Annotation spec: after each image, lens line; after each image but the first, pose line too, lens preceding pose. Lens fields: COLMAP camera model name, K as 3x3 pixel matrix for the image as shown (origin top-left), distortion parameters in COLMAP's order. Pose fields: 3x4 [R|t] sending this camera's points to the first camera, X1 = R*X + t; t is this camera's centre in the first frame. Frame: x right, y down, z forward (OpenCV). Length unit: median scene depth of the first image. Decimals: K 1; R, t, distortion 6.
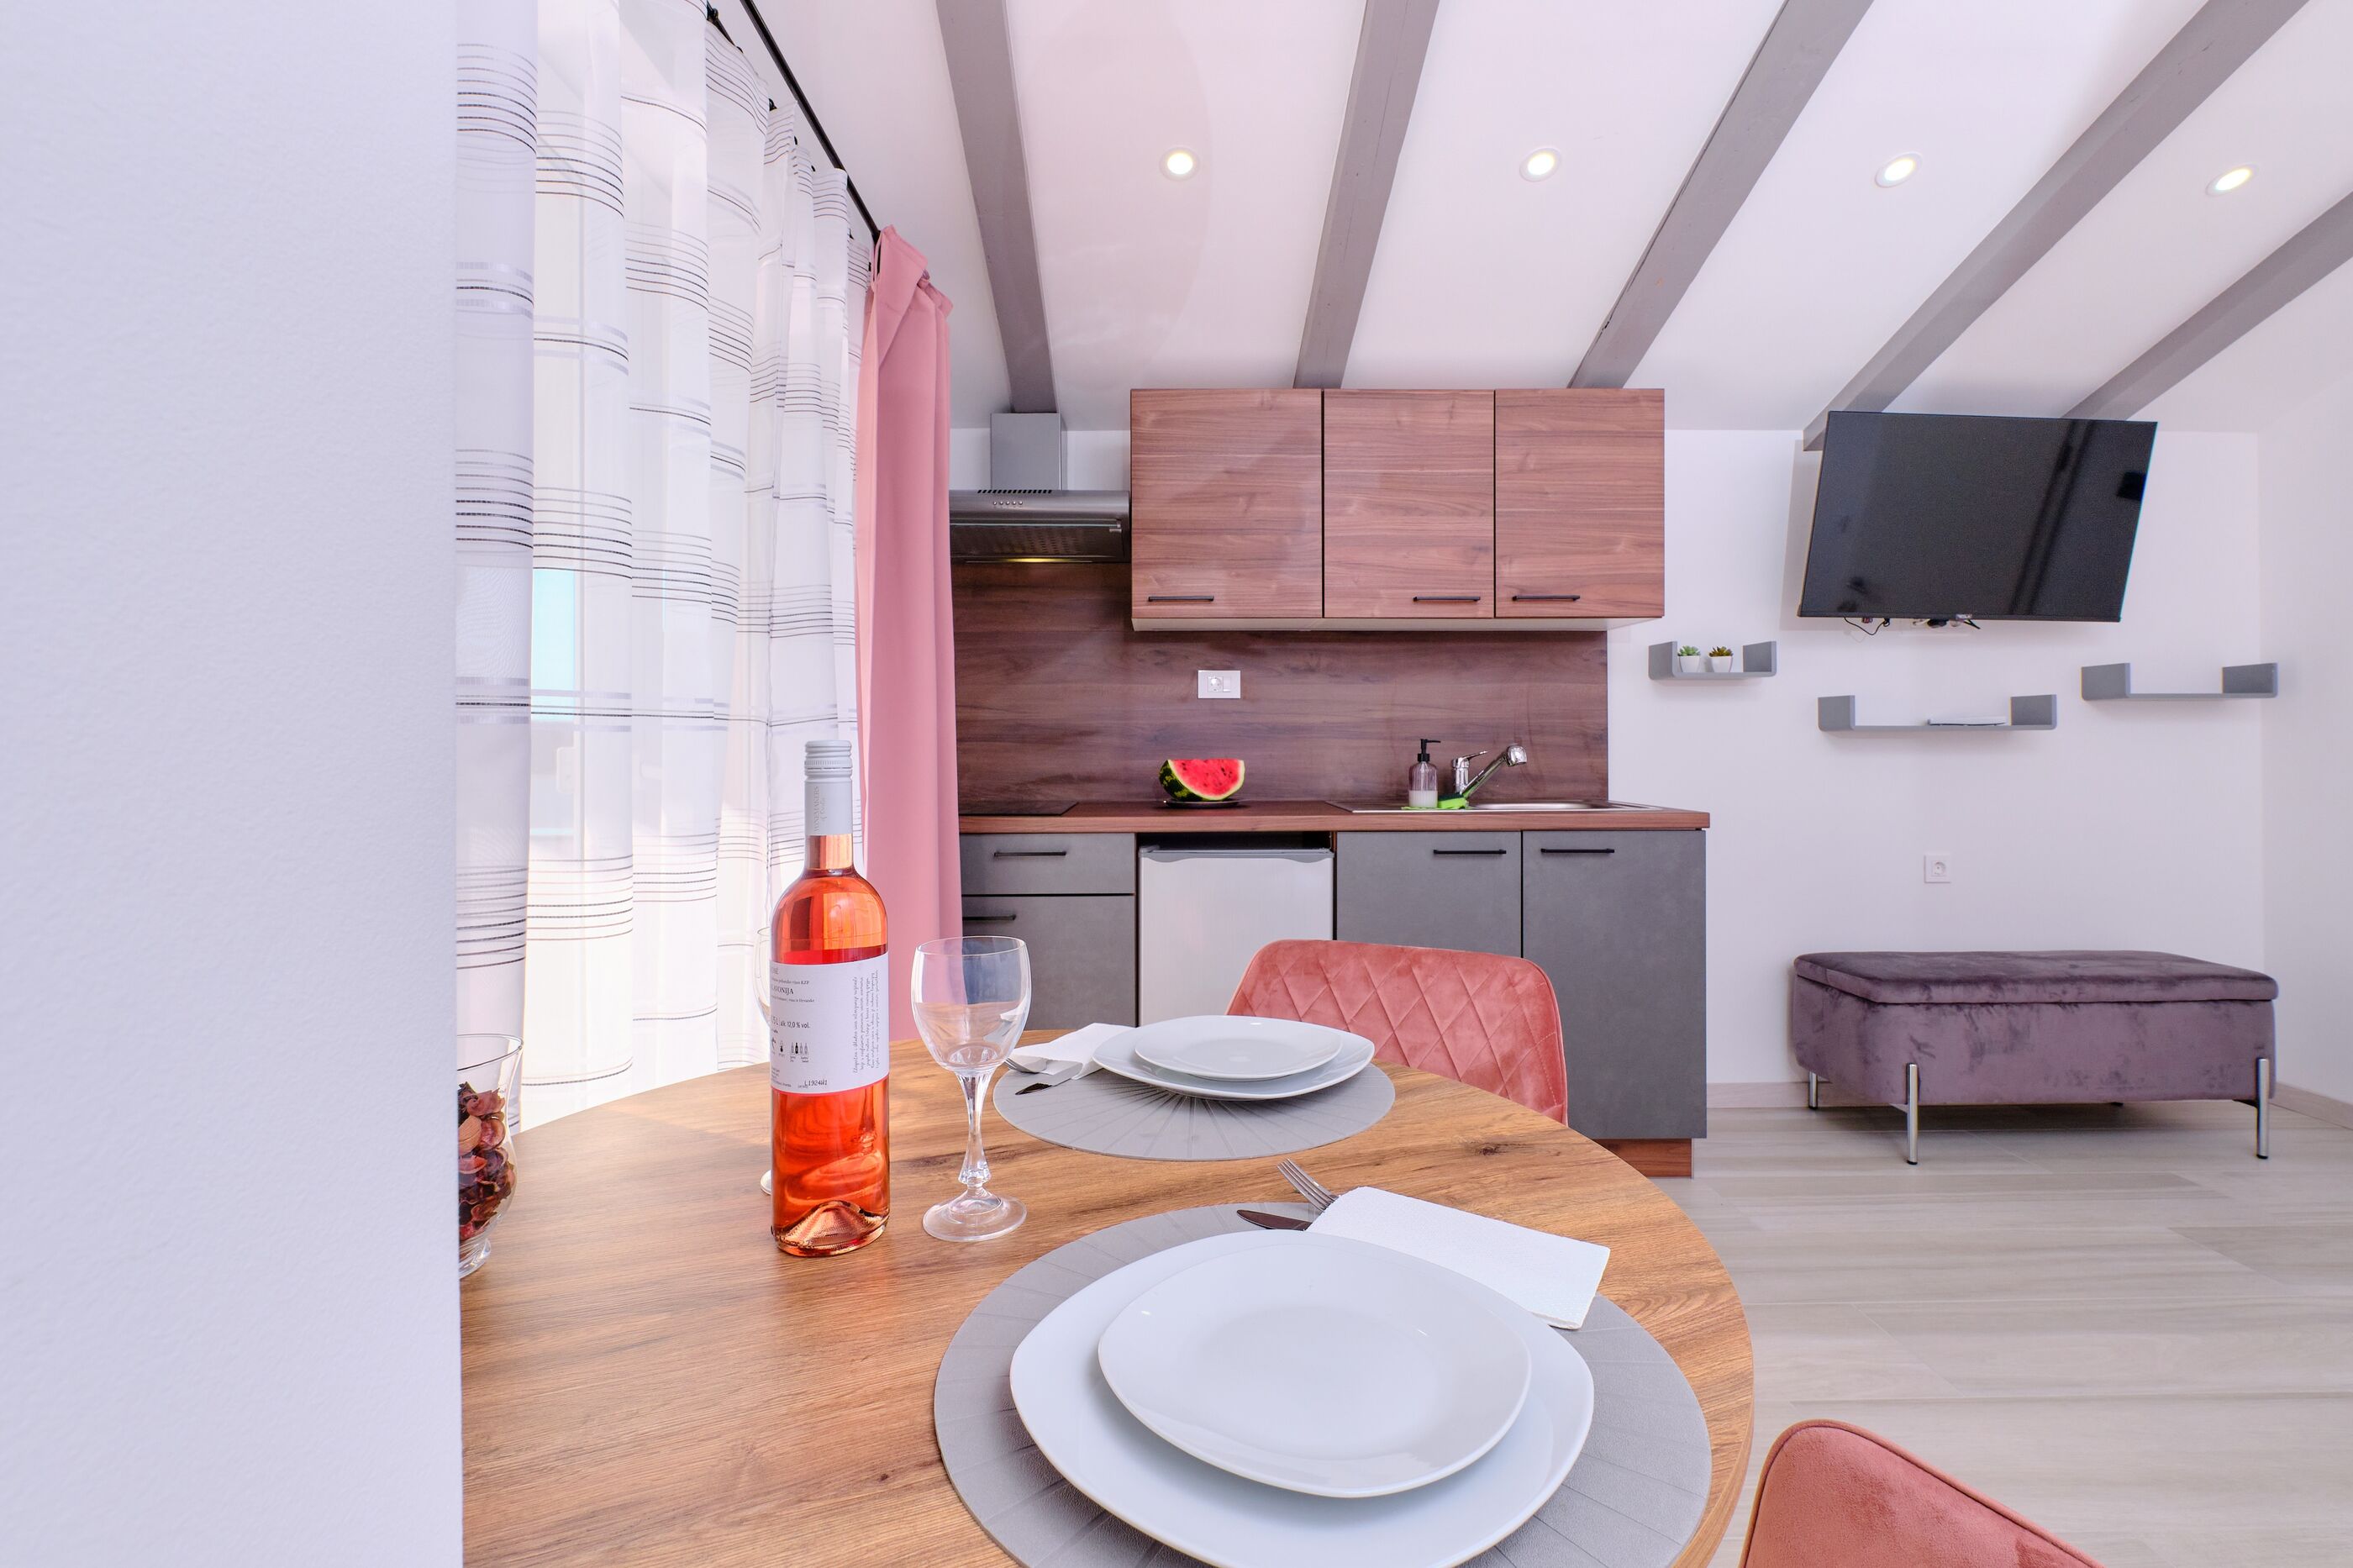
lens RADIAL K [[1080.6, 0, 1173.4], [0, 1080.6, 747.5], [0, 0, 1]] dist [-0.000677, -0.000551]
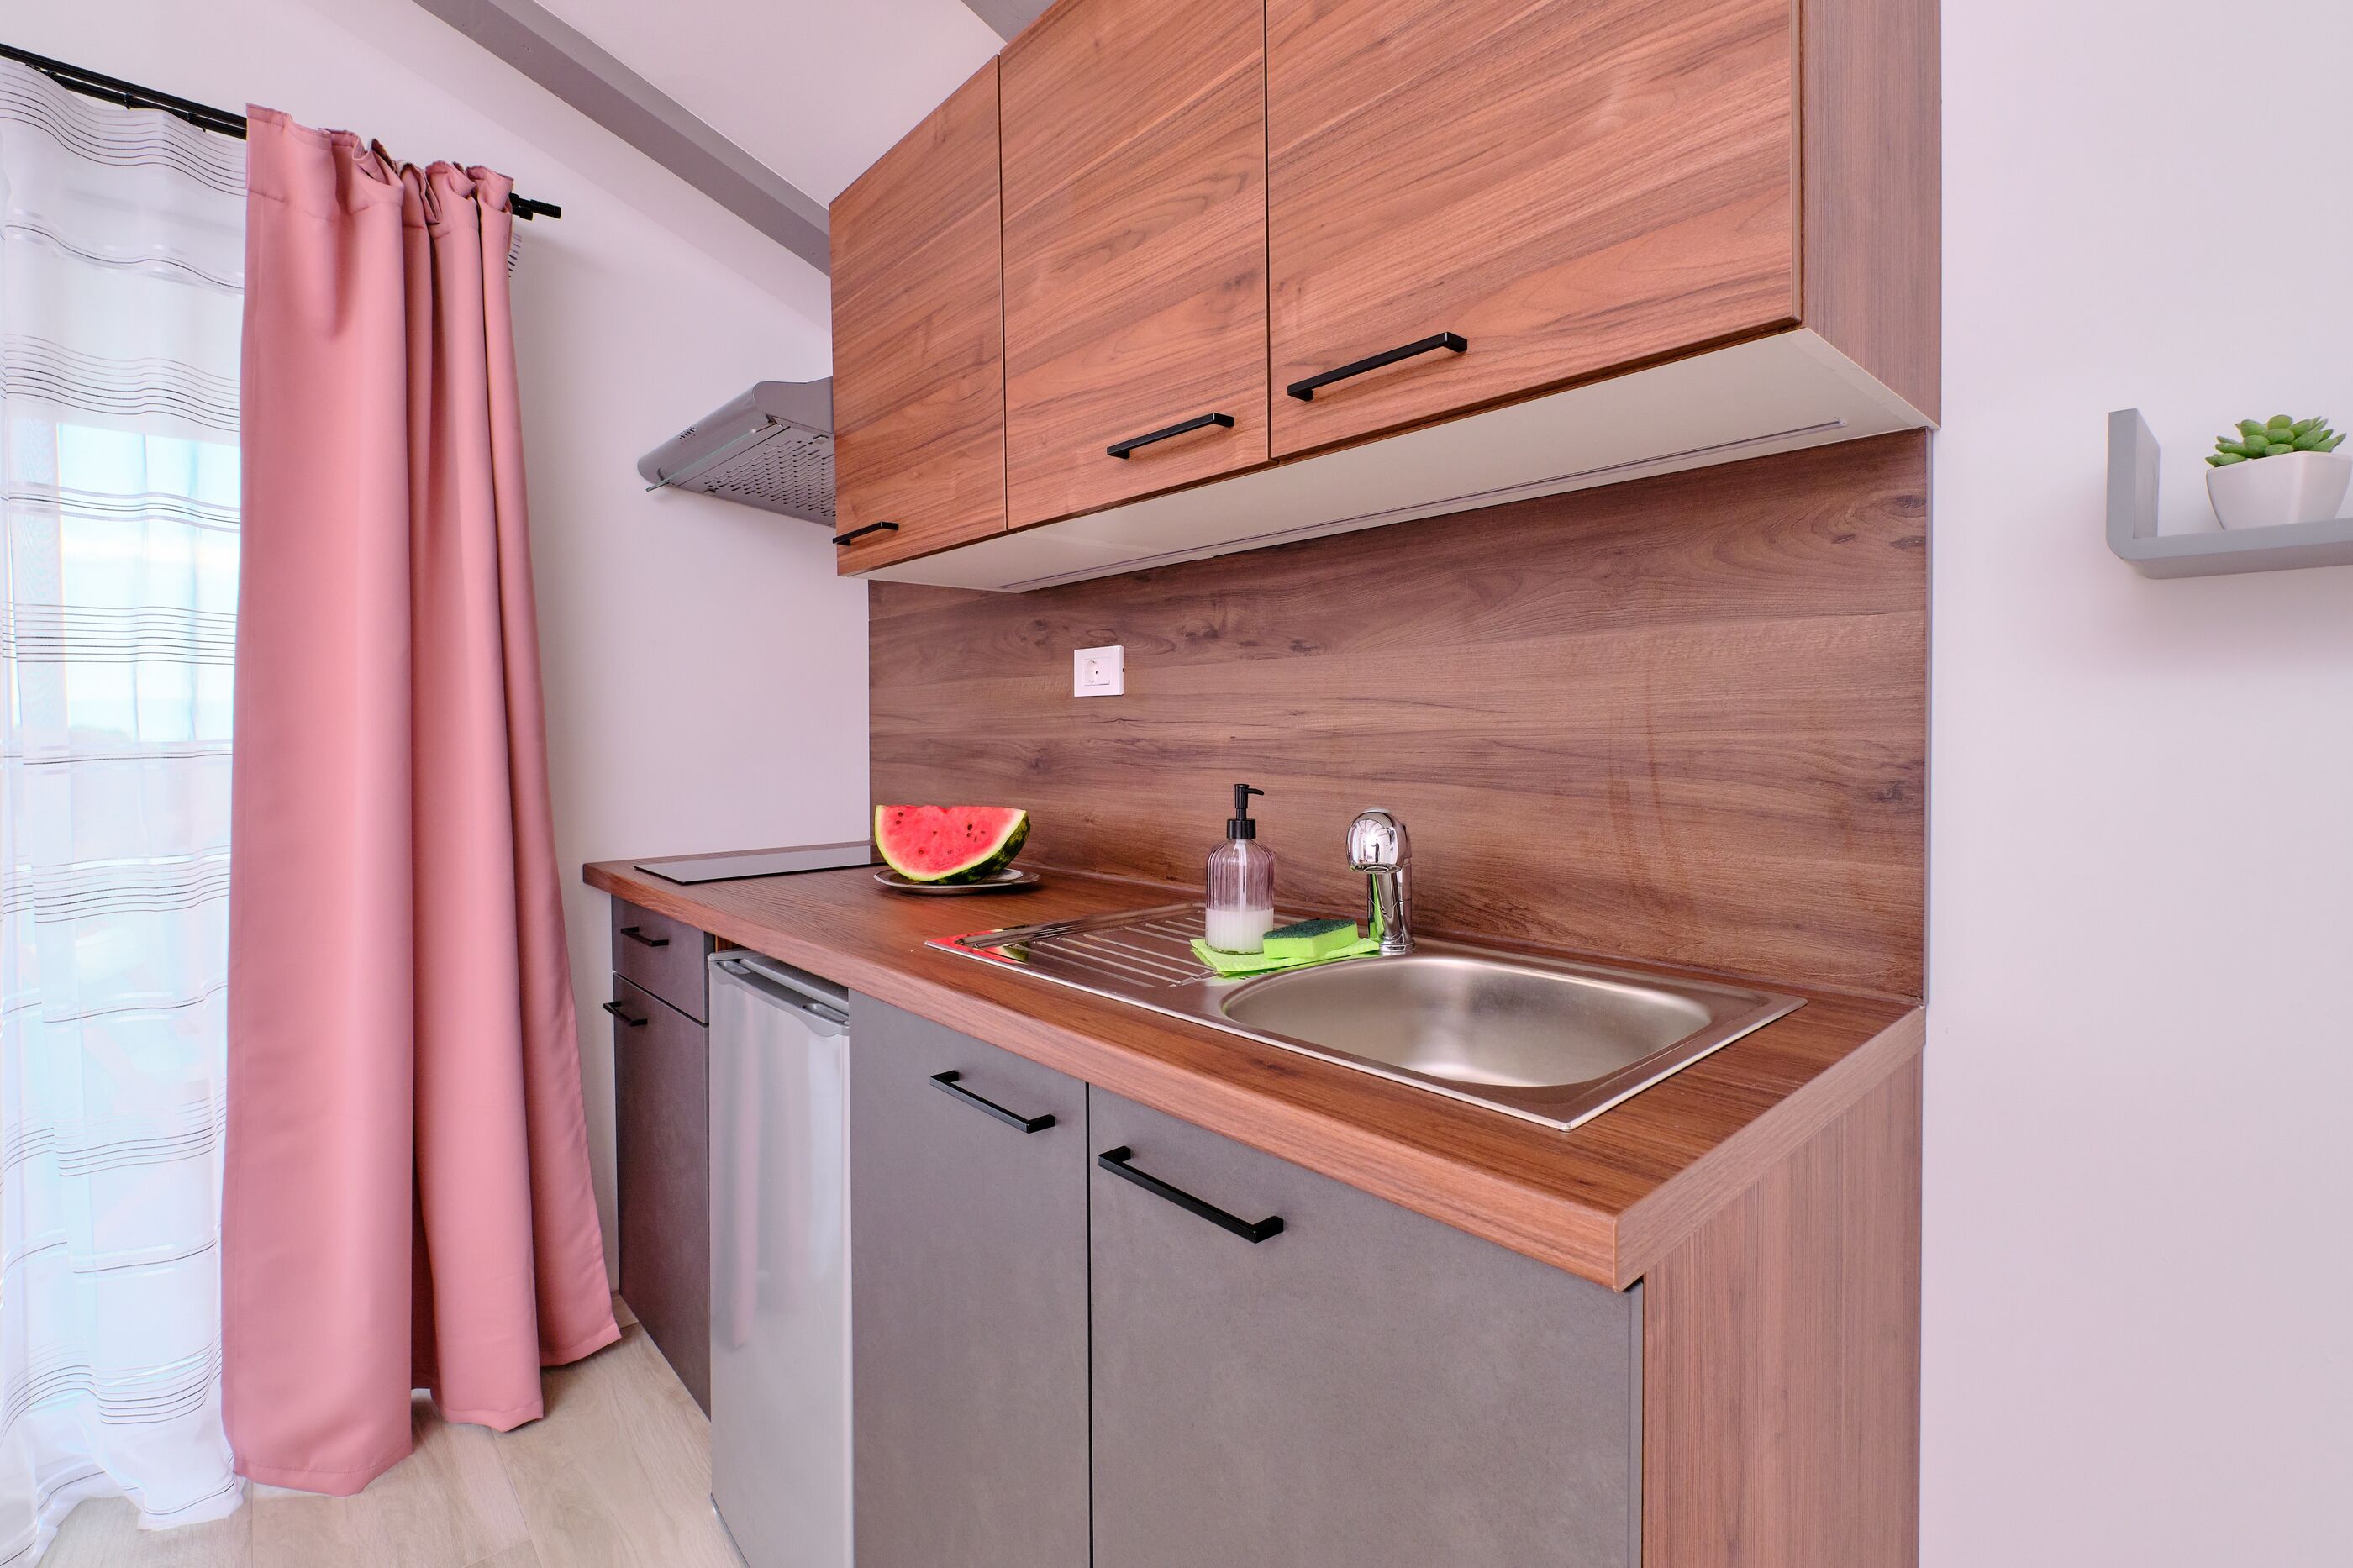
lens RADIAL K [[1044.5, 0, 1171.2], [0, 1044.5, 753.9], [0, 0, 1]] dist [0.001869, -0.000616]
pose [[0.659095, 0.014036, -0.751929, 0.518721], [0.000510, 0.999817, 0.019110, -0.027428], [0.752060, -0.012979, 0.658967, 0.712746]]
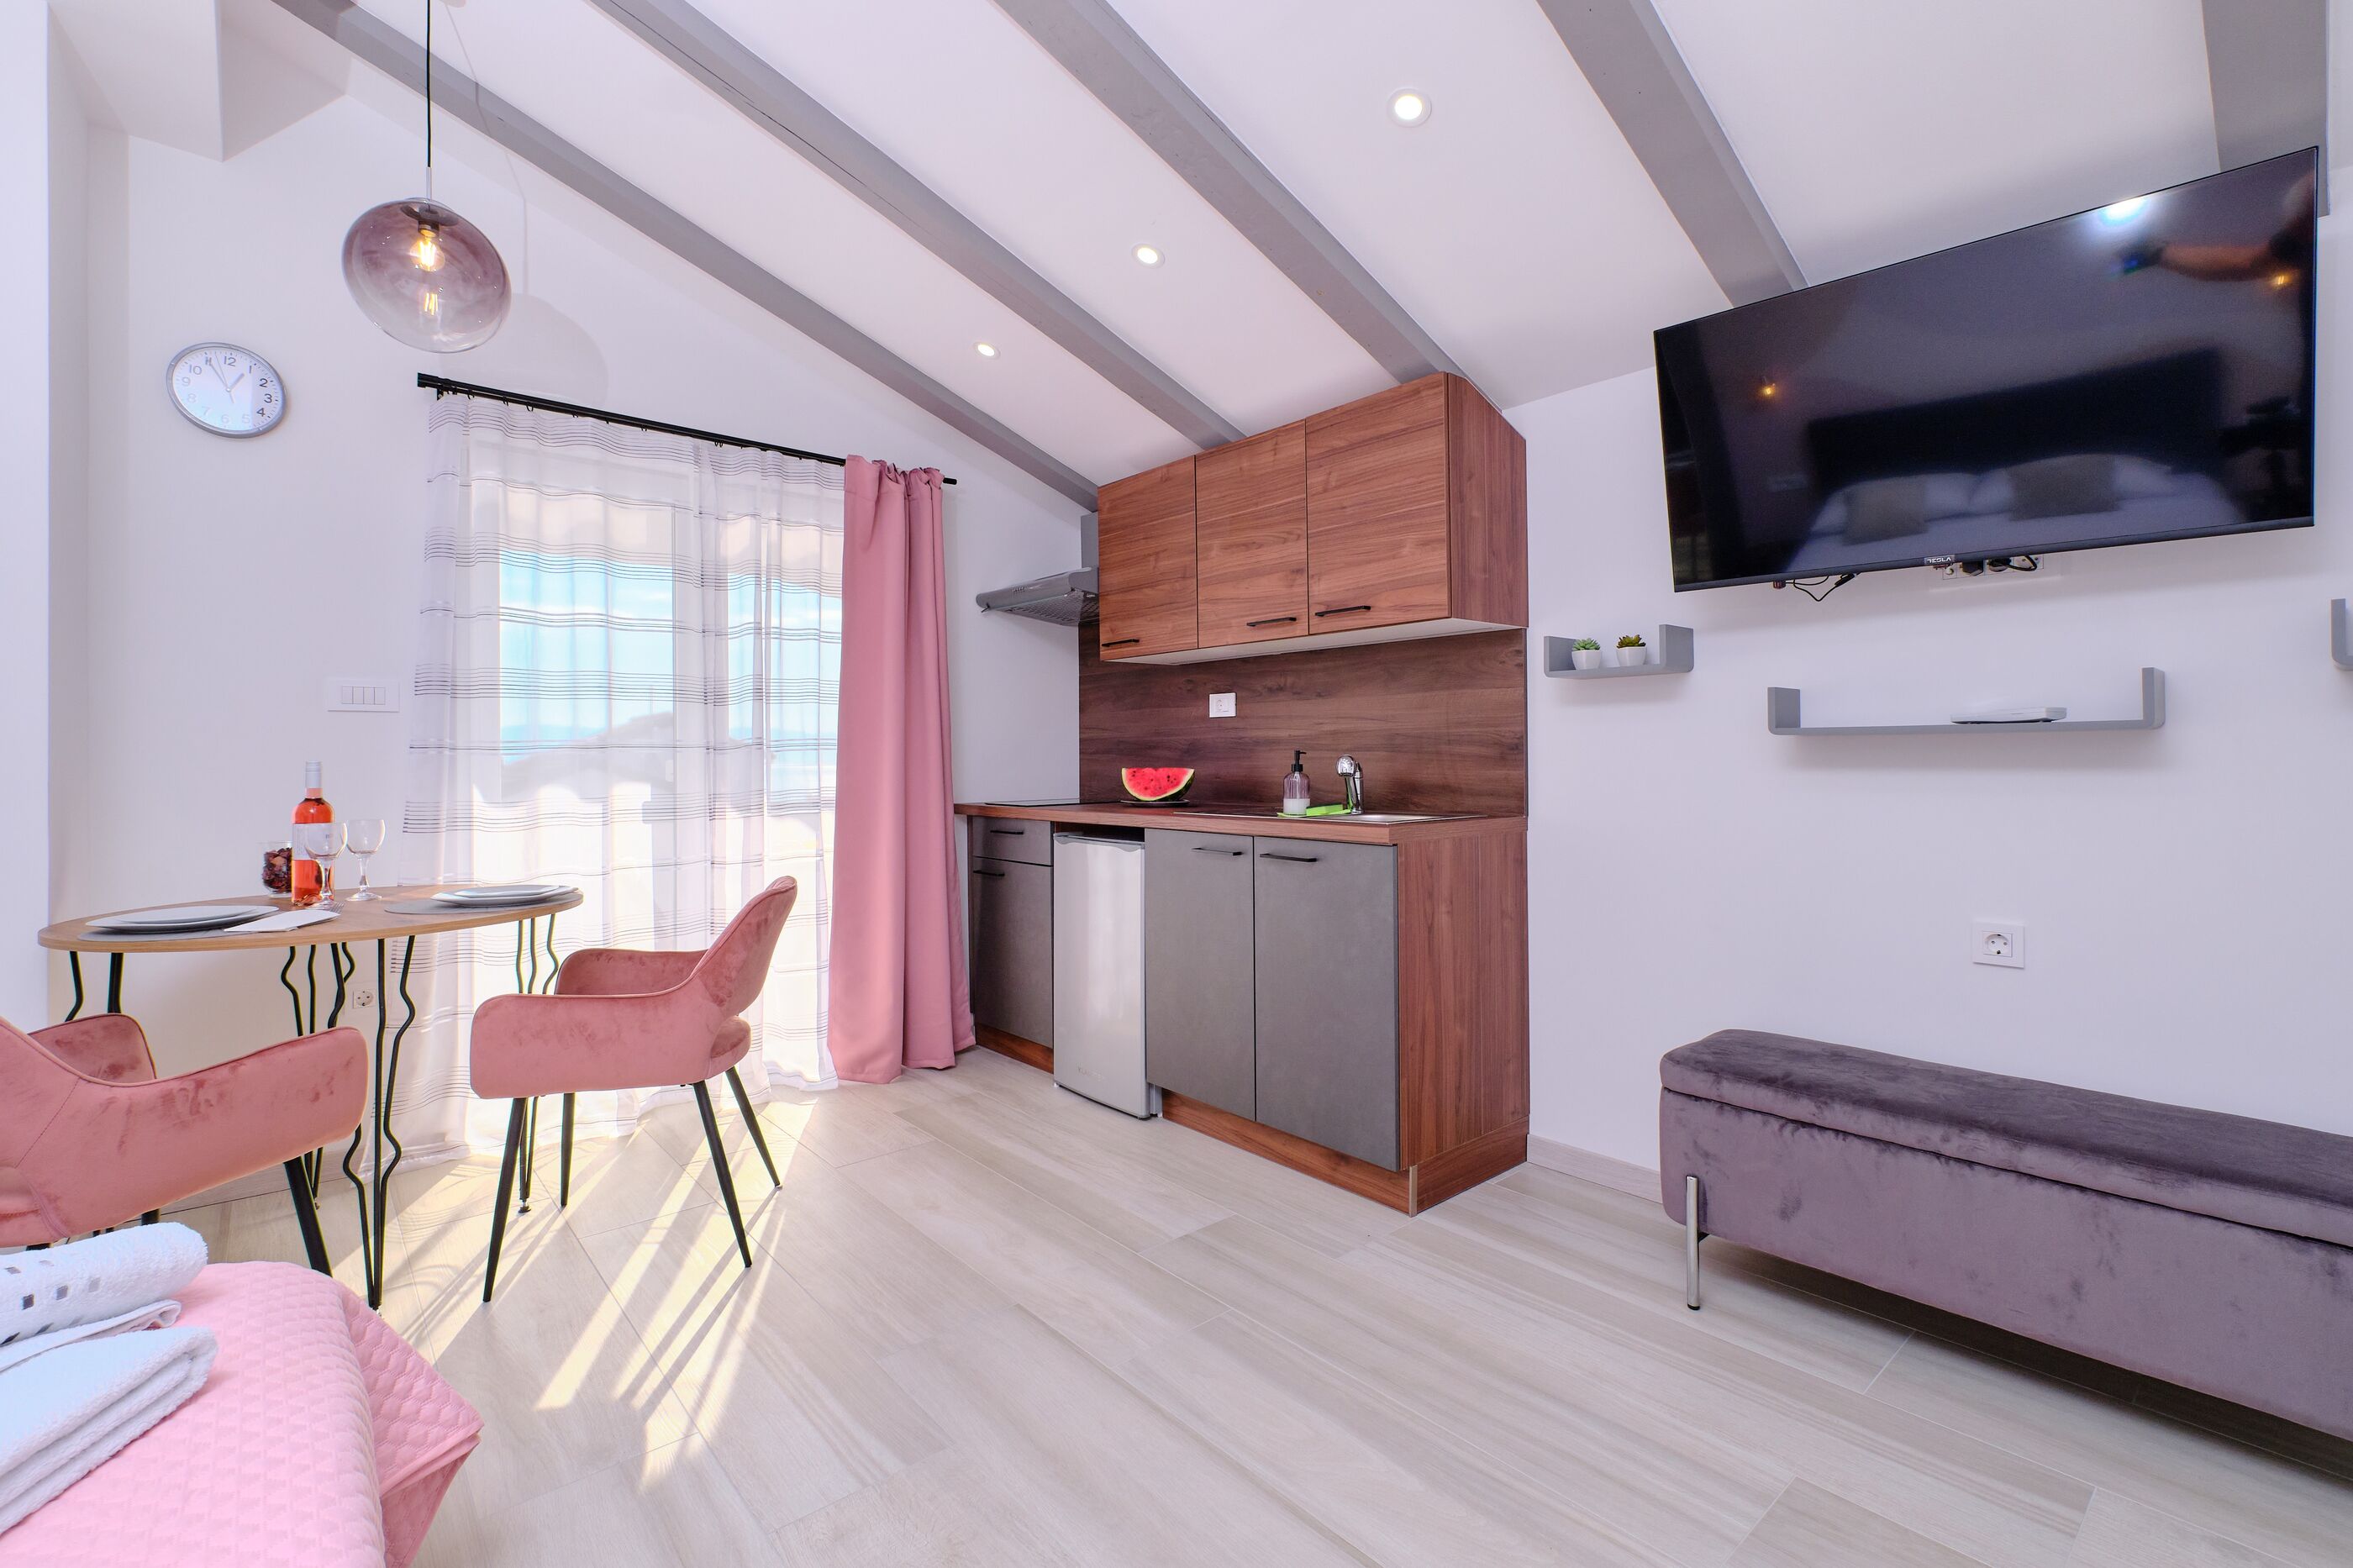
lens RADIAL K [[1044.5, 0, 1171.2], [0, 1044.5, 753.9], [0, 0, 1]] dist [0.001869, -0.000616]
pose [[0.643822, -0.004681, -0.765161, 0.947102], [0.002740, 0.999989, -0.003812, -0.000943], [0.765171, 0.000357, 0.643827, 0.234688]]
